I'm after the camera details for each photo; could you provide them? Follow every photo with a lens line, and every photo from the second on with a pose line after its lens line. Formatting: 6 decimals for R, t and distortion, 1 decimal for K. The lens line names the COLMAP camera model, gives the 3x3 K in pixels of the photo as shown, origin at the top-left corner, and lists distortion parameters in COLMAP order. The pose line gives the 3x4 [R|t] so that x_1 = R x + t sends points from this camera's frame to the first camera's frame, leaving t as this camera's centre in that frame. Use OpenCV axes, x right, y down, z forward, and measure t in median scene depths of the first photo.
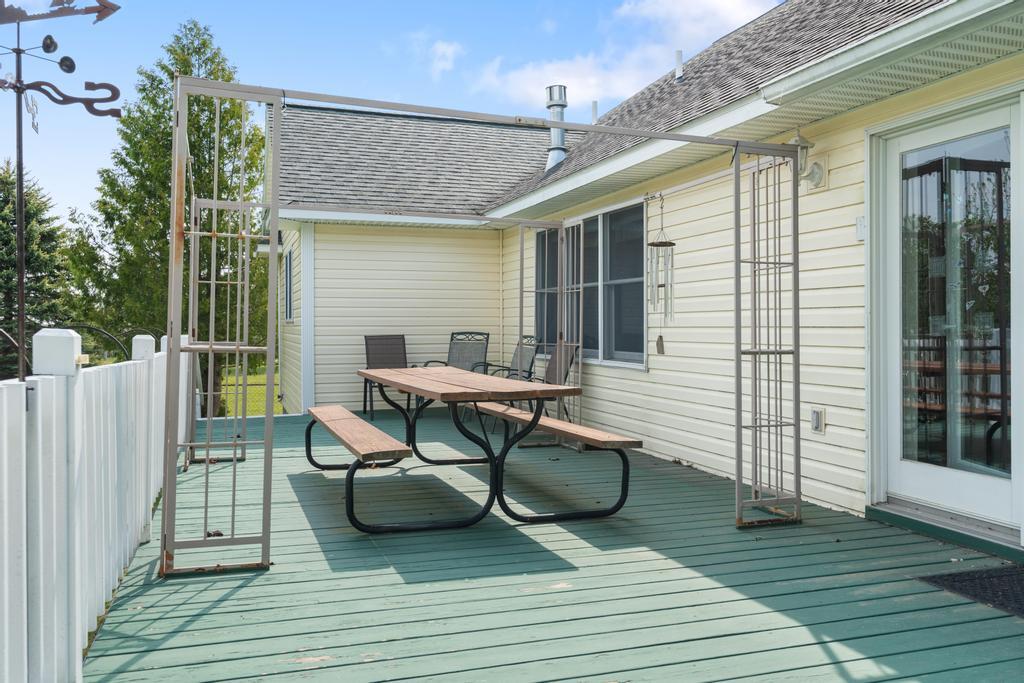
lens RADIAL K [[813.2, 0, 512.0], [0, 813.2, 341.5], [0, 0, 1]] dist [-0.002310, -0.001608]
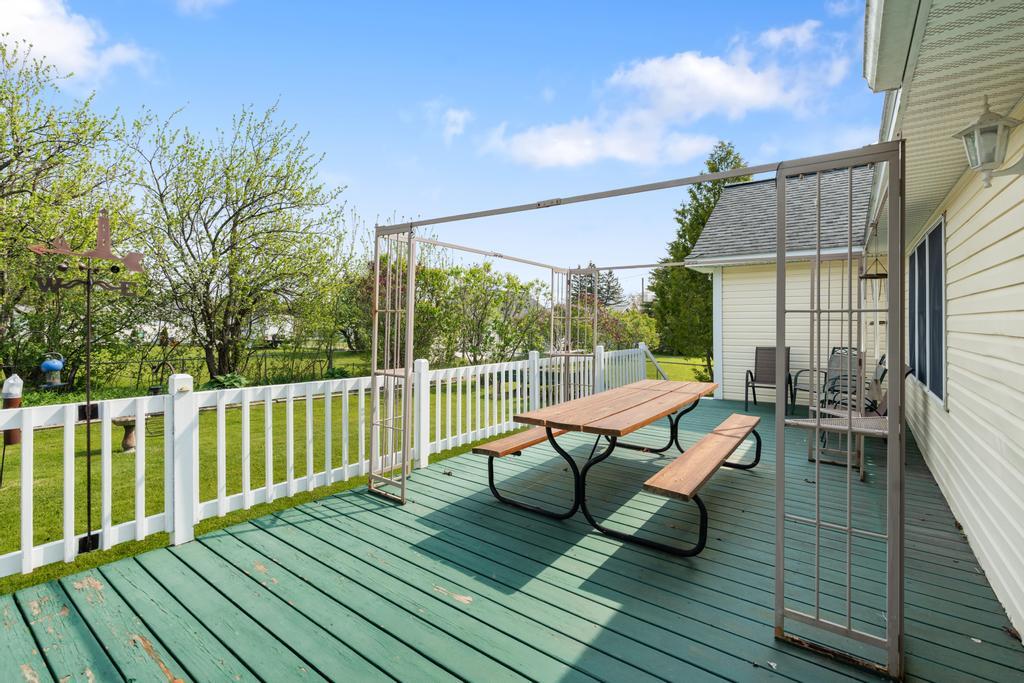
lens RADIAL K [[459.4, 0, 504.2], [0, 459.4, 333.9], [0, 0, 1]] dist [-0.002083, -0.000133]
pose [[0.552843, 0.018426, -0.833082, 0.639955], [-0.011843, 0.999828, 0.014254, -0.100012], [0.833201, 0.001986, 0.552966, 0.662764]]
